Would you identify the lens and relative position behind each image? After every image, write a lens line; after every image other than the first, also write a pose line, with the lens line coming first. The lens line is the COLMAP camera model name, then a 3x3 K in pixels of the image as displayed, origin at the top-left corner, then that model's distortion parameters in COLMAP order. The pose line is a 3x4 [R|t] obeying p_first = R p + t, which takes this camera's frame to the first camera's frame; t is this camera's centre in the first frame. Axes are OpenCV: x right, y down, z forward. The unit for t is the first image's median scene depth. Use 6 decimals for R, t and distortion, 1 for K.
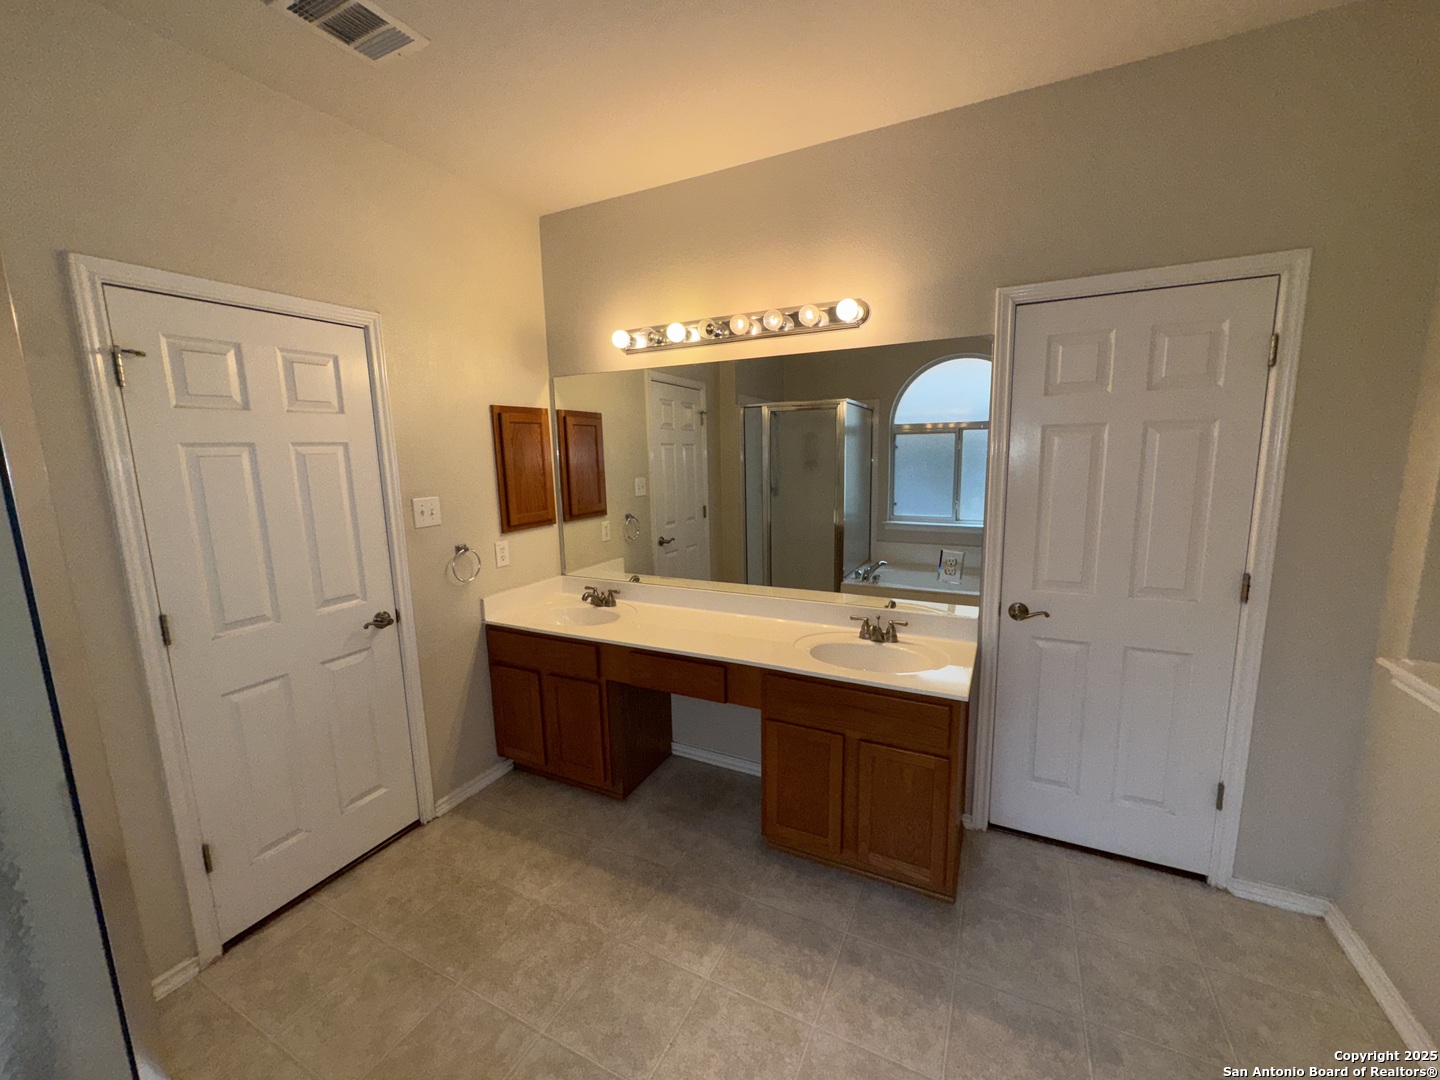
lens RADIAL K [[576.4, 0, 716.9], [0, 576.4, 539.6], [0, 0, 1]] dist [-0.002077, -0.000464]
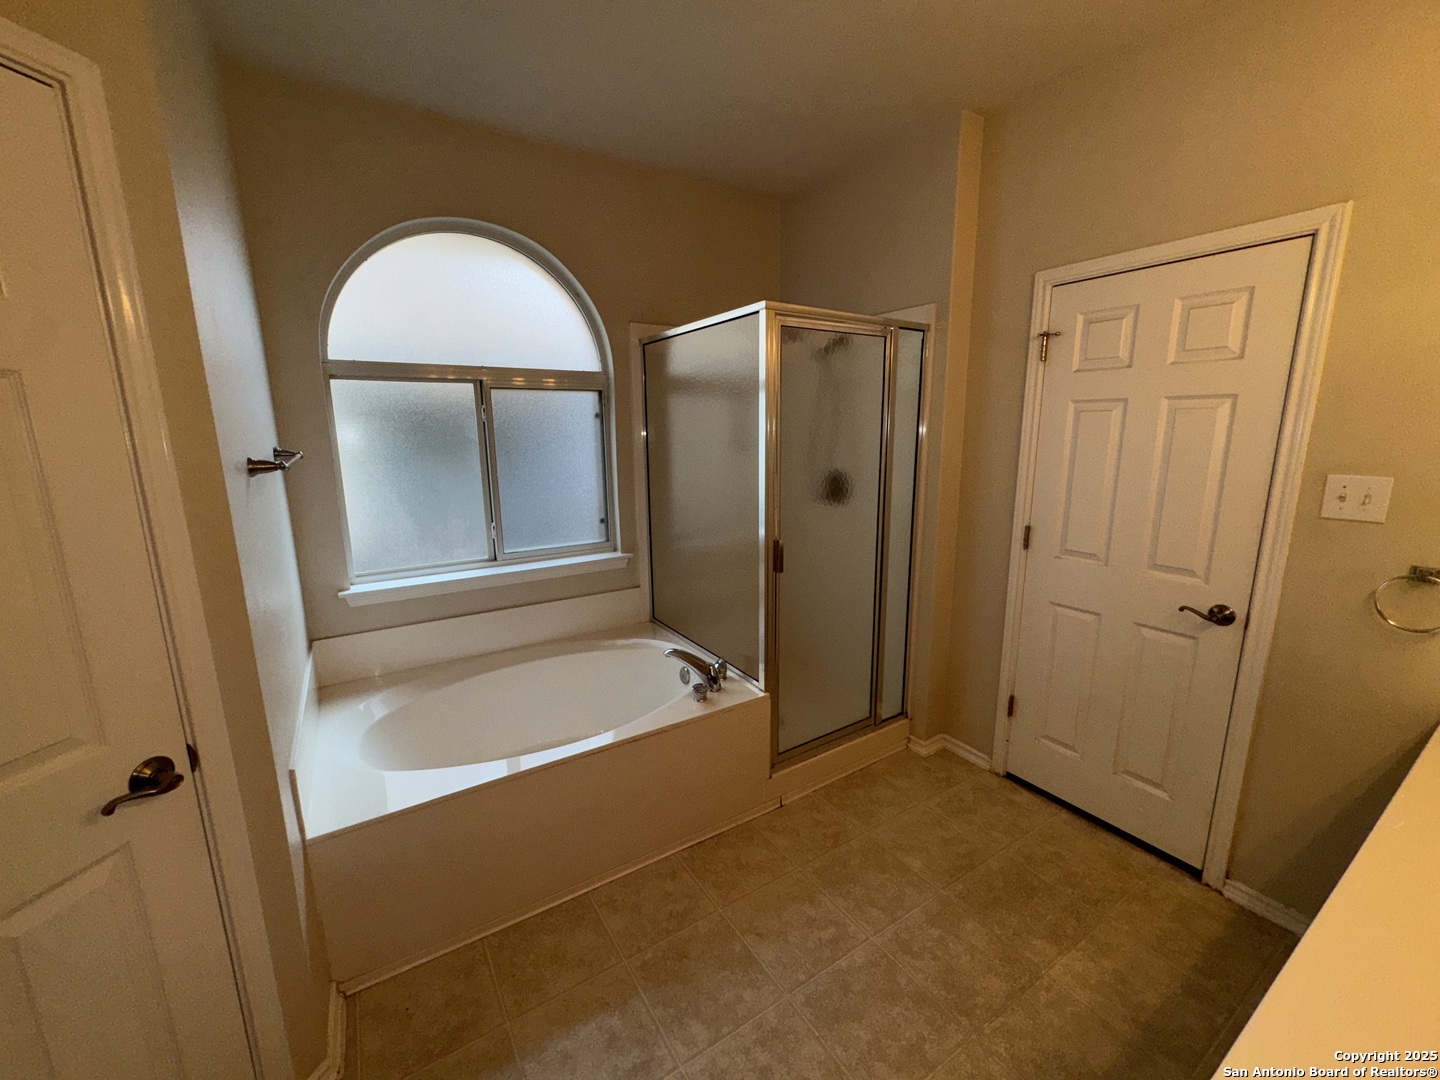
lens RADIAL K [[576.4, 0, 716.9], [0, 576.4, 539.6], [0, 0, 1]] dist [-0.002077, -0.000464]
pose [[-0.508380, 0.196854, -0.838331, 0.508418], [-0.113616, 0.949677, 0.291899, -0.136531], [0.853605, 0.243644, -0.460431, 0.859549]]
